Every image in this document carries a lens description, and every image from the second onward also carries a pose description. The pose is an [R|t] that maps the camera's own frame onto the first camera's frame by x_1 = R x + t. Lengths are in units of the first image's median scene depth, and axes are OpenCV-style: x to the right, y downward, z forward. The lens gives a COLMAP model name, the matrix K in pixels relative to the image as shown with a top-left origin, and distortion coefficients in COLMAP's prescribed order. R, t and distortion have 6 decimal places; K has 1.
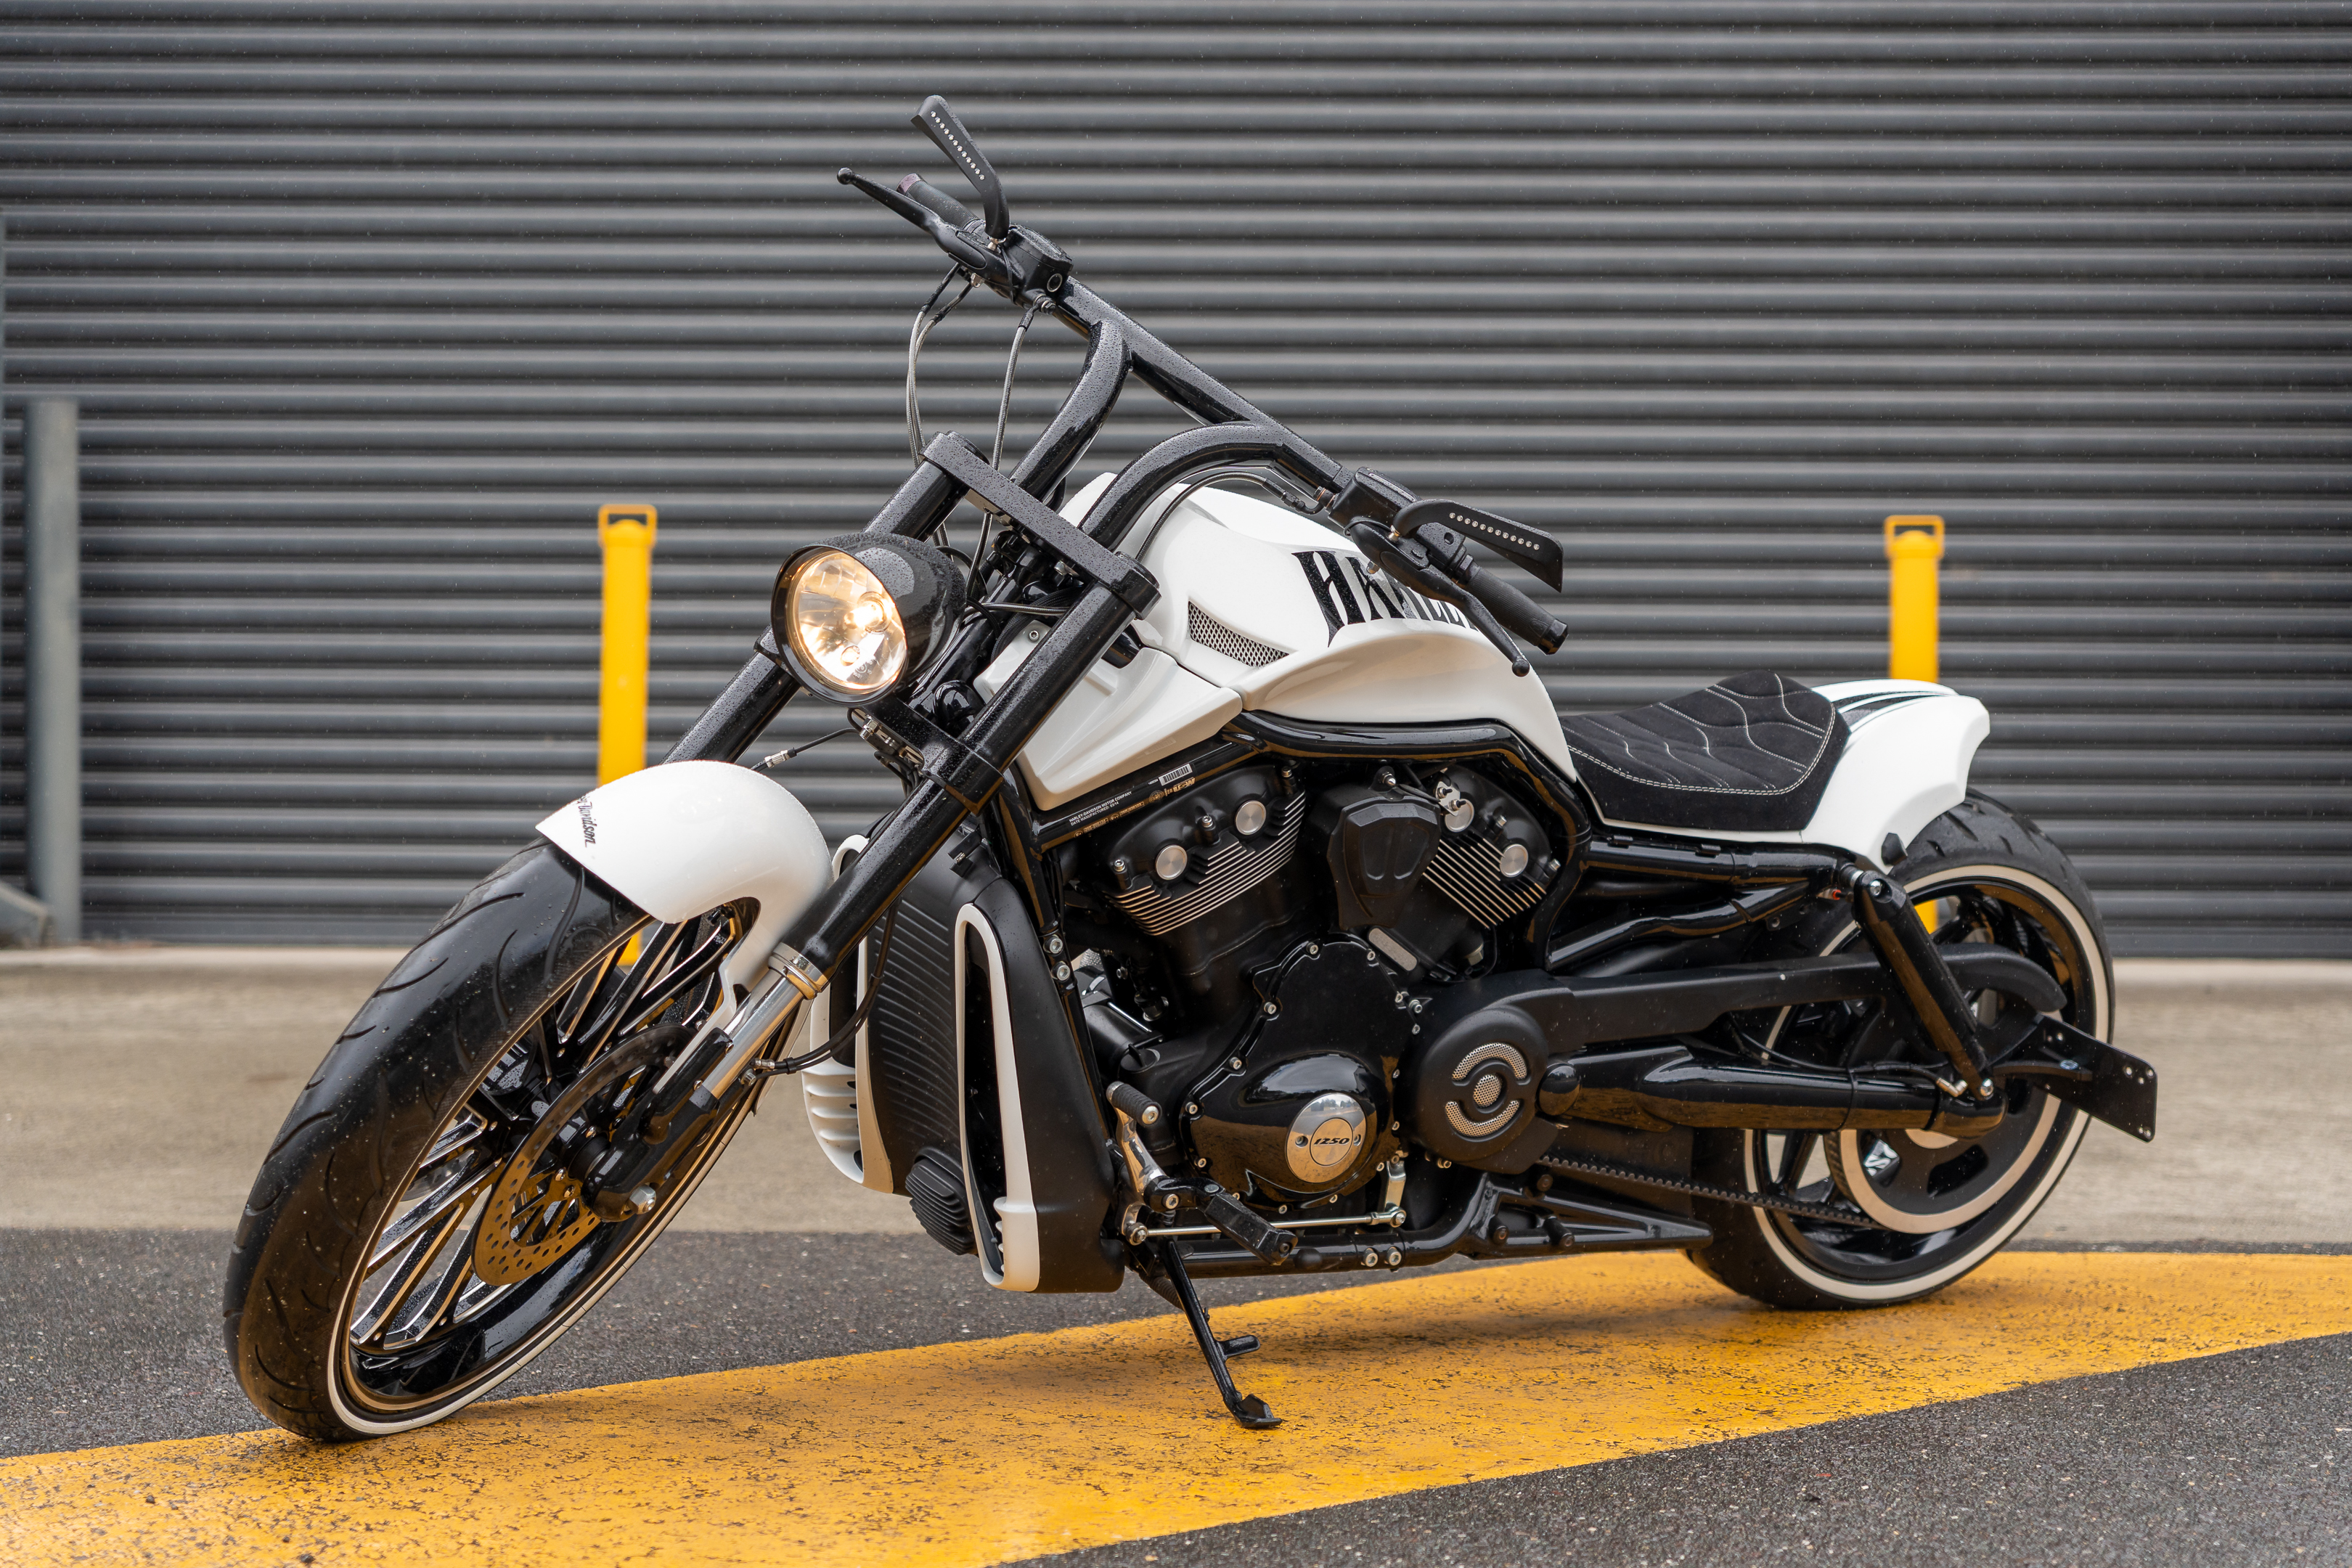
lens RADIAL K [[4598.1, 0, 1174.8], [0, 4598.1, 784.8], [0, 0, 1]] dist [0.046137, 0.000000]
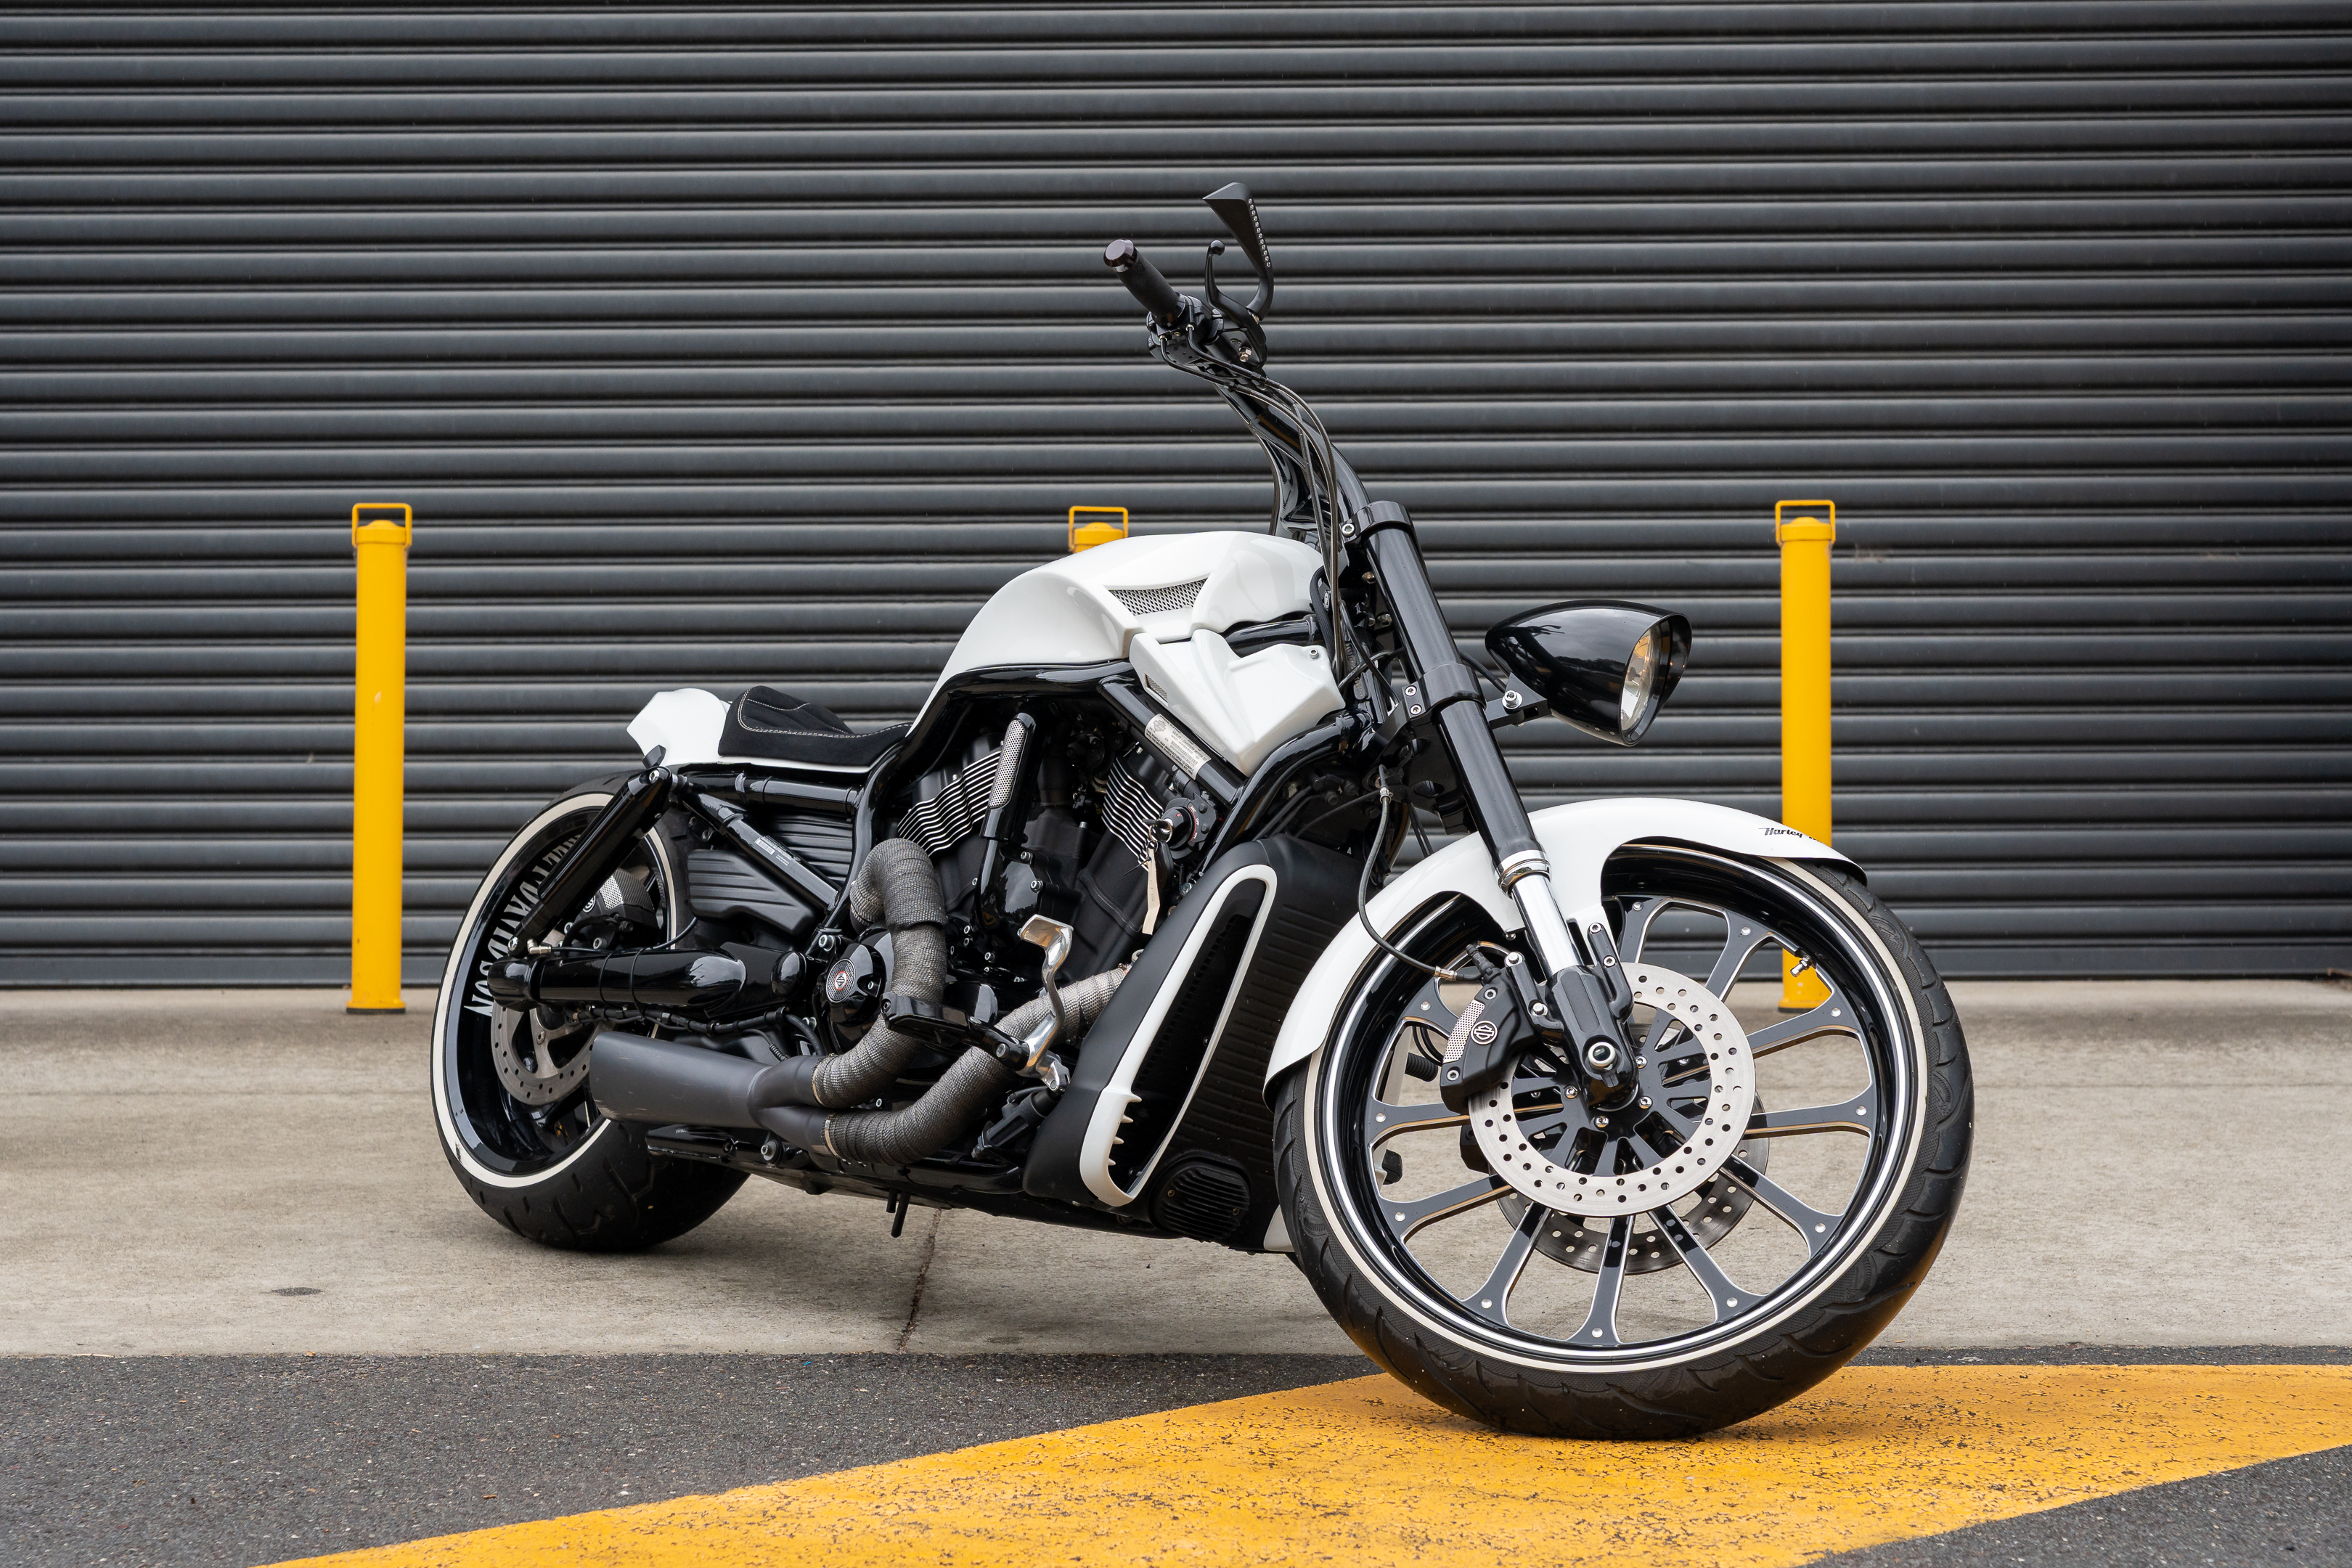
lens RADIAL K [[4796.2, 0, 1197.1], [0, 4796.2, 798.5], [0, 0, 1]] dist [0.042433, 0.000000]
pose [[0.999925, -0.010549, 0.006174, 0.054237], [0.010459, 0.999841, 0.014416, -0.022226], [-0.006325, -0.014350, 0.999877, 0.090222]]
